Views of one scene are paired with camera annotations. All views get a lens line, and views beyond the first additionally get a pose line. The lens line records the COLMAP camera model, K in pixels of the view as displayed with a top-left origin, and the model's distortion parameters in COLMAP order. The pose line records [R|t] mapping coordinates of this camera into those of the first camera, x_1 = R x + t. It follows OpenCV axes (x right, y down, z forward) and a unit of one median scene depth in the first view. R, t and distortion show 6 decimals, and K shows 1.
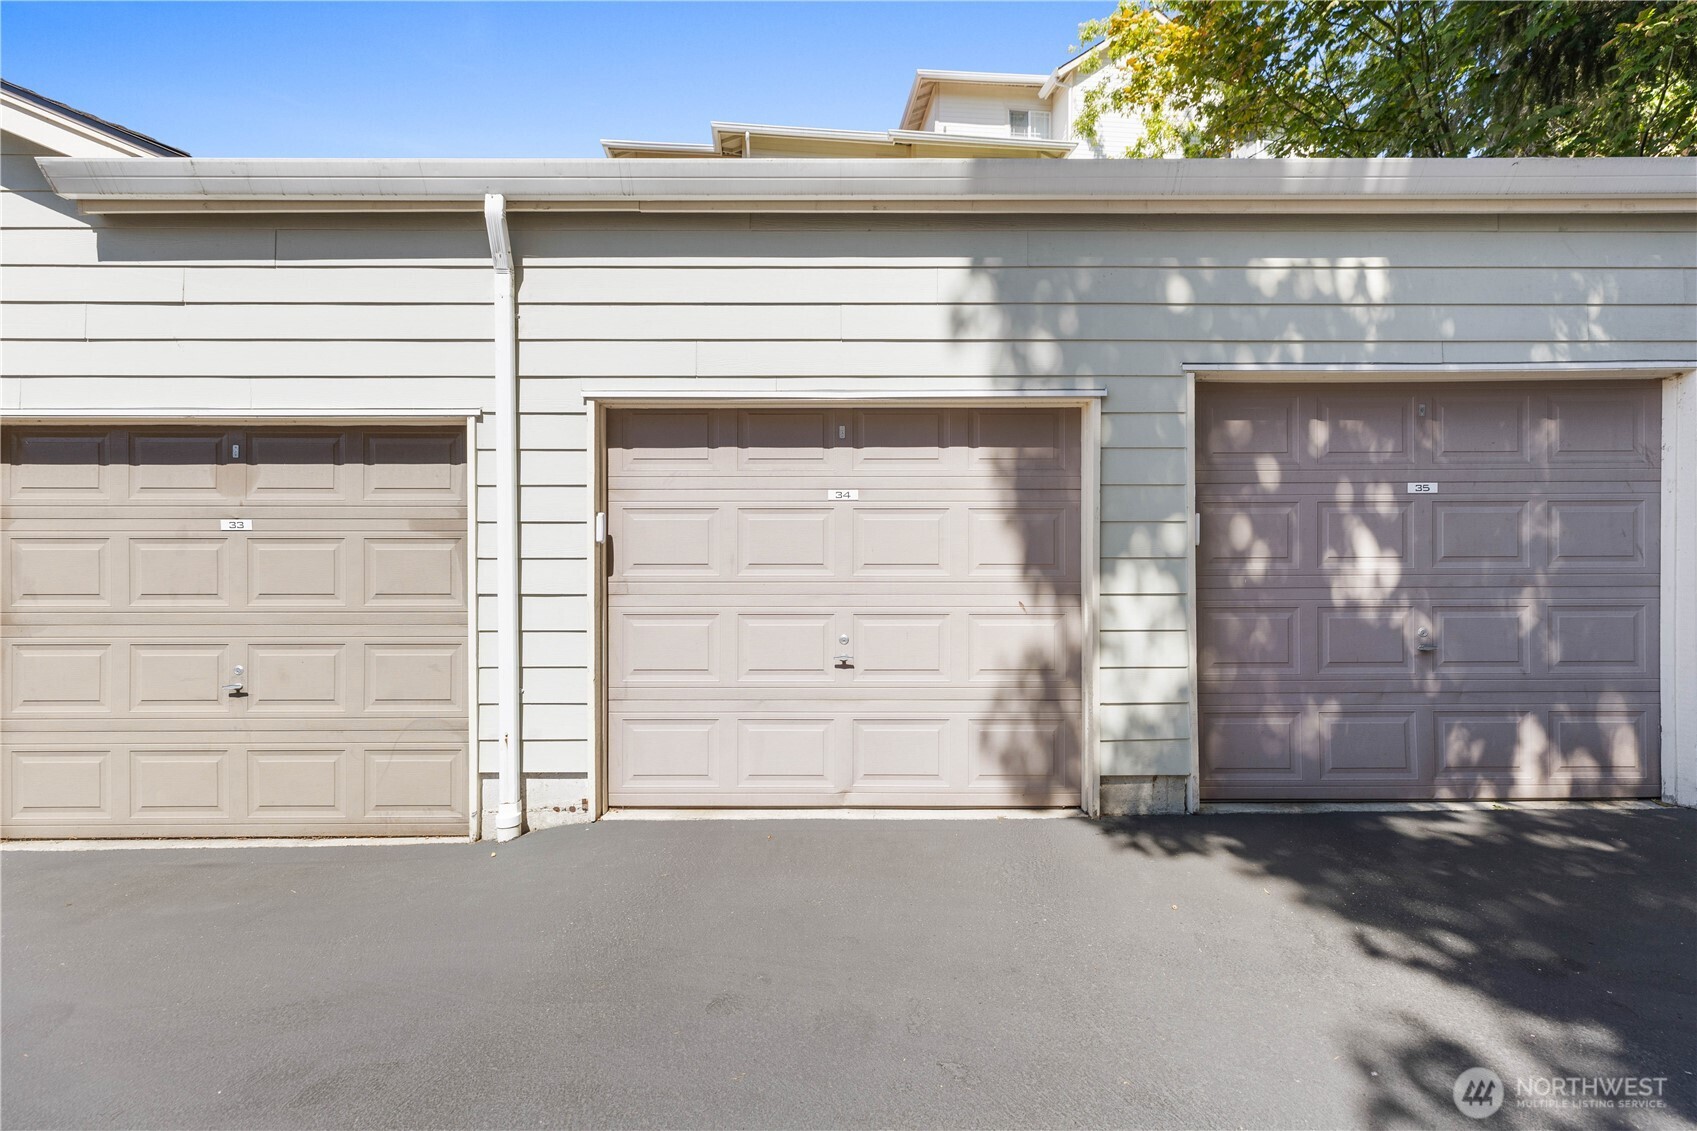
lens RADIAL K [[756.2, 0, 848.1], [0, 756.2, 561.2], [0, 0, 1]] dist [0.000858, 0.001230]
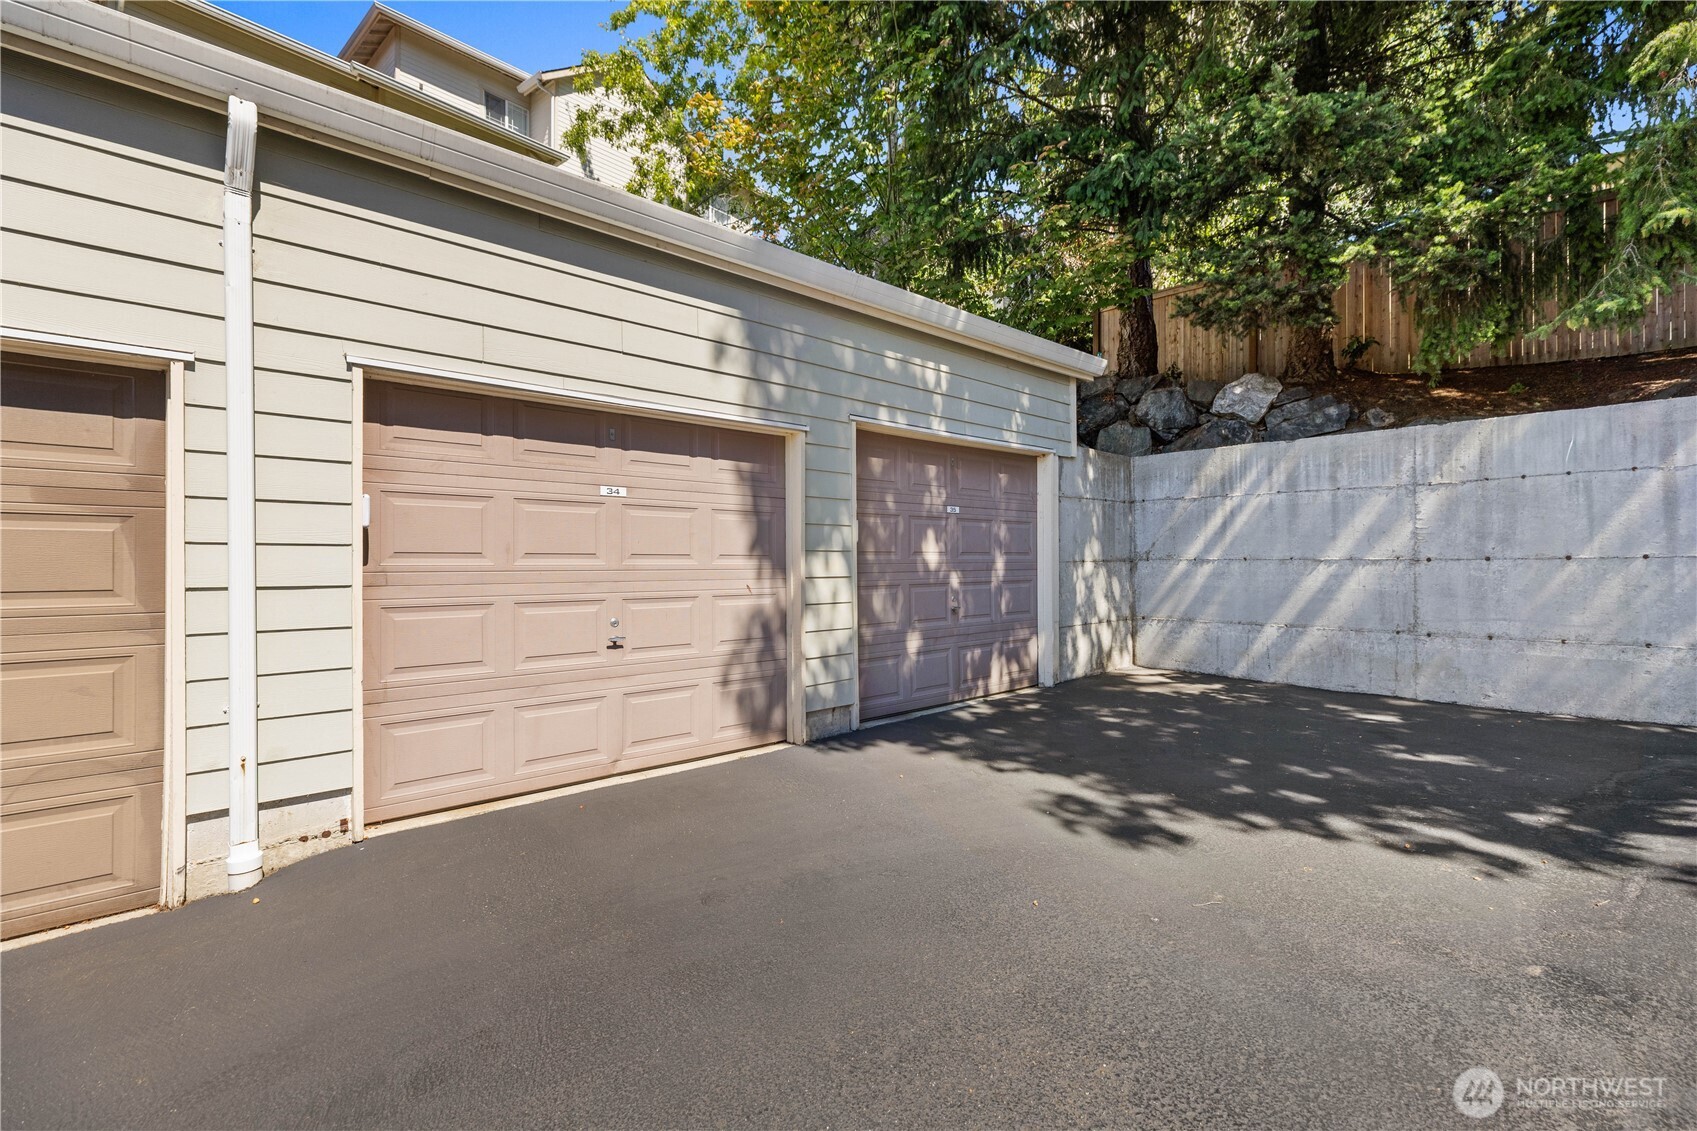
lens RADIAL K [[756.2, 0, 849.4], [0, 756.2, 562.9], [0, 0, 1]] dist [0.000858, 0.001230]
pose [[0.737981, -0.000848, 0.674821, -0.509033], [0.004838, 0.999980, -0.004033, 0.023540], [-0.674804, 0.006241, 0.737971, -0.046022]]
